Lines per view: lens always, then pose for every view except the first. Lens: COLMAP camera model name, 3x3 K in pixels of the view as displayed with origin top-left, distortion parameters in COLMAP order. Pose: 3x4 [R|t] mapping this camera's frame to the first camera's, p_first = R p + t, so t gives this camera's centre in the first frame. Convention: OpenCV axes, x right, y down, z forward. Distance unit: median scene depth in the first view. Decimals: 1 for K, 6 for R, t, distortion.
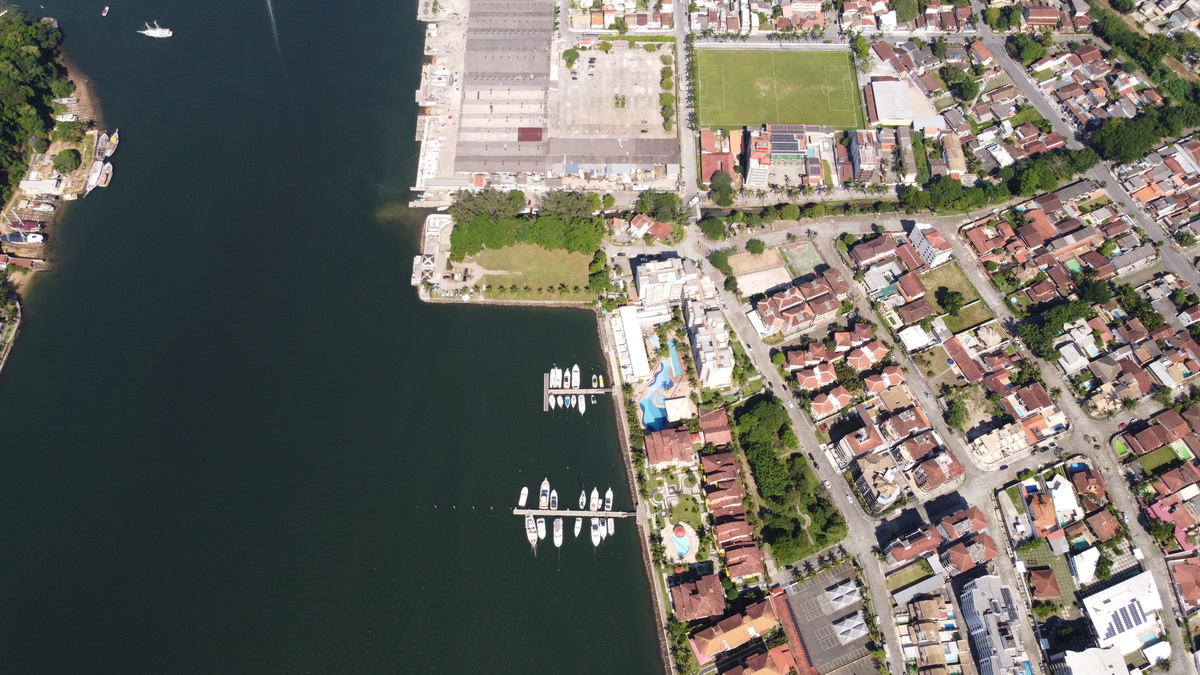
lens RADIAL K [[913.7, 0, 589.8], [0, 913.7, 330.3], [0, 0, 1]] dist [-0.006557, -0.004480]
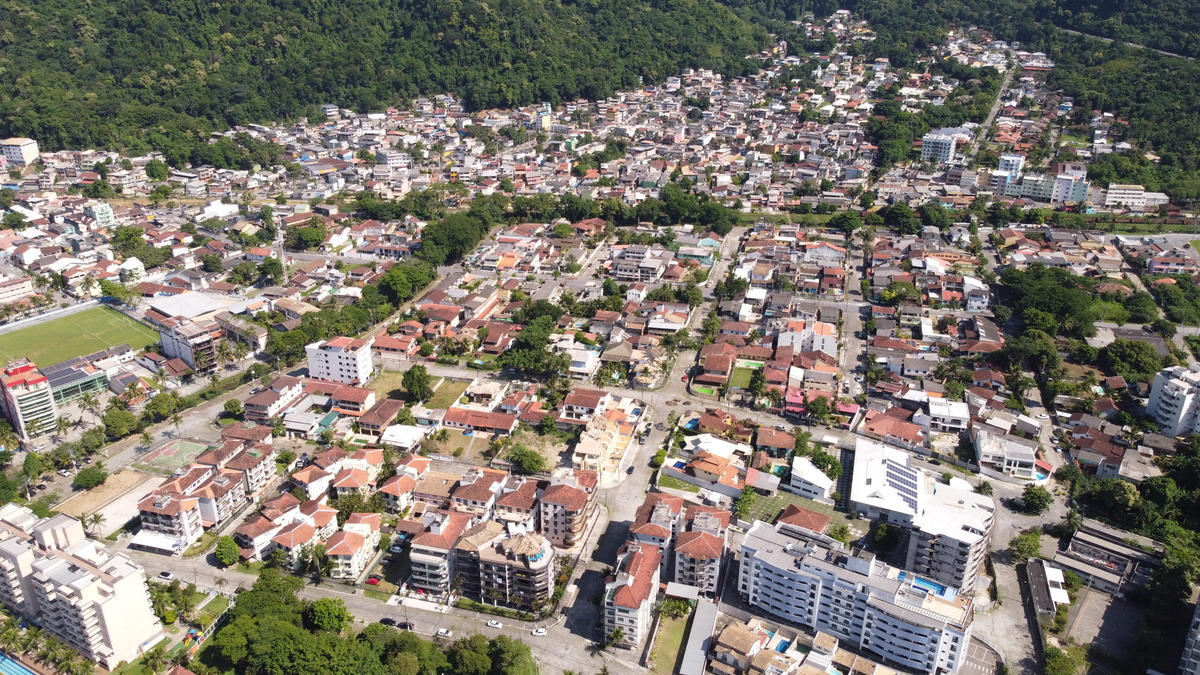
lens RADIAL K [[913.3, 0, 591.7], [0, 913.3, 330.3], [0, 0, 1]] dist [-0.002489, -0.004599]
pose [[0.626619, -0.307489, 0.716100, 0.001012], [0.690352, 0.645371, -0.326971, 0.243905], [-0.361610, 0.699247, 0.616677, 0.470007]]
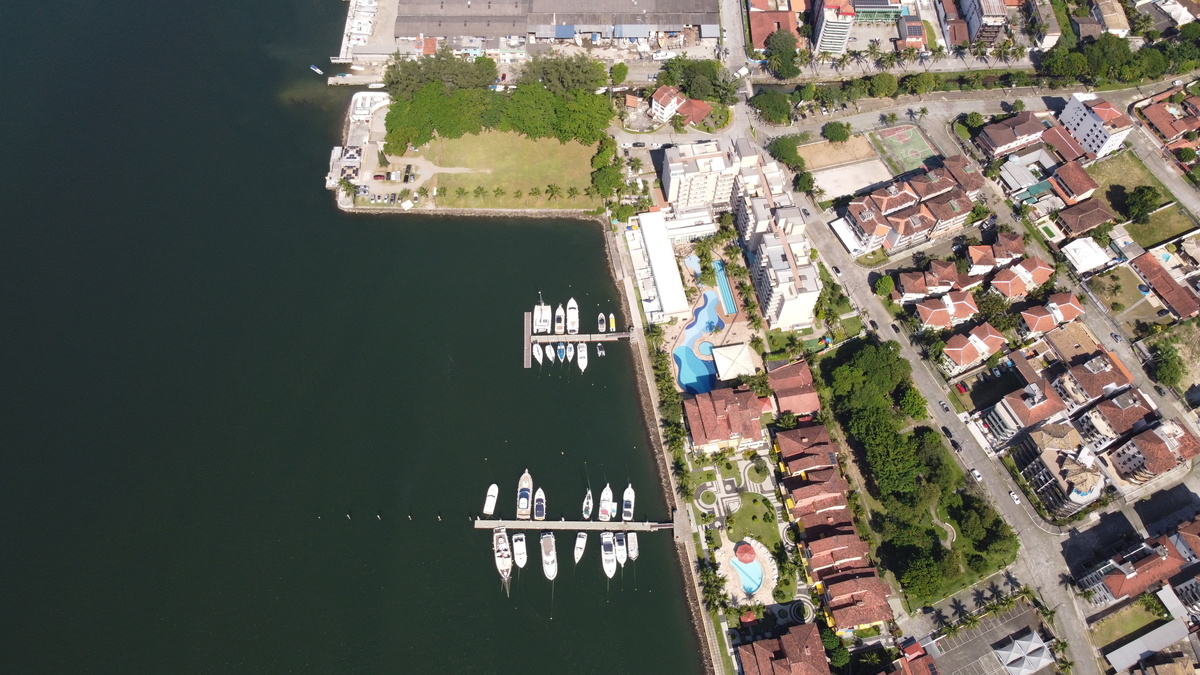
lens RADIAL K [[913.3, 0, 591.7], [0, 913.3, 330.3], [0, 0, 1]] dist [-0.002489, -0.004599]
pose [[0.999901, -0.007598, 0.011802, -0.009219], [0.008023, 0.999308, -0.036318, 0.078036], [-0.011518, 0.036409, 0.999271, 0.323830]]
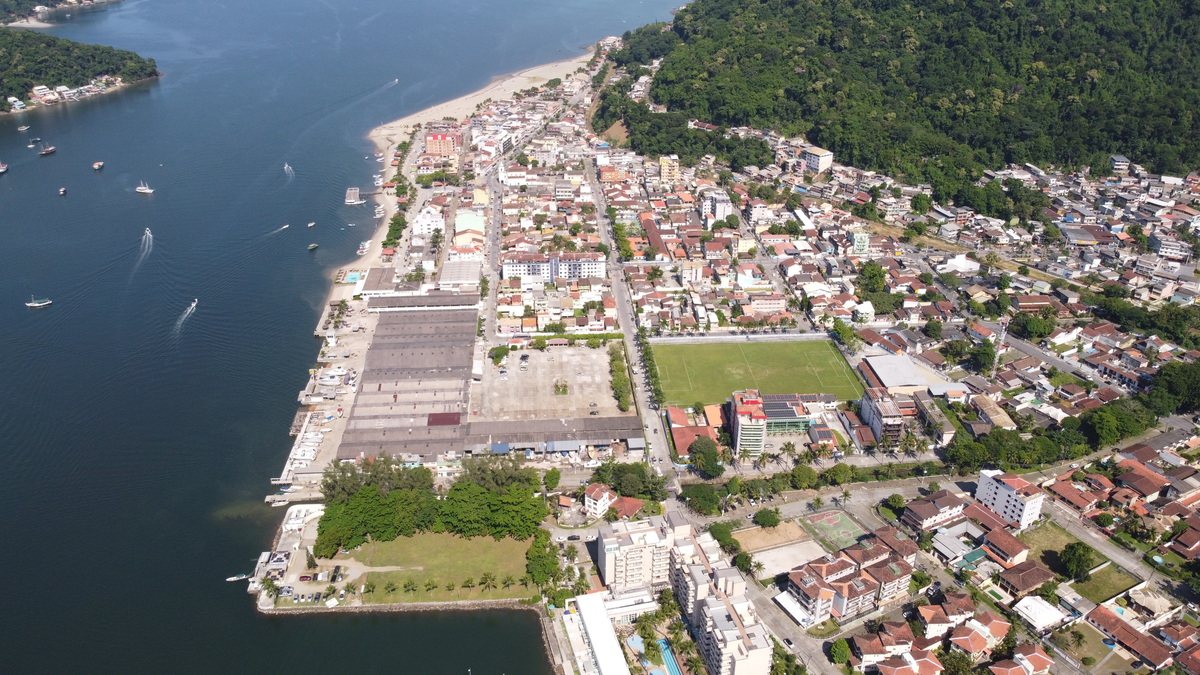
lens RADIAL K [[913.3, 0, 591.7], [0, 913.3, 330.3], [0, 0, 1]] dist [-0.002489, -0.004599]
pose [[0.996628, -0.029506, 0.076558, 0.000667], [0.068702, 0.810204, -0.582107, 0.184491], [-0.044852, 0.585404, 0.809500, 0.356679]]
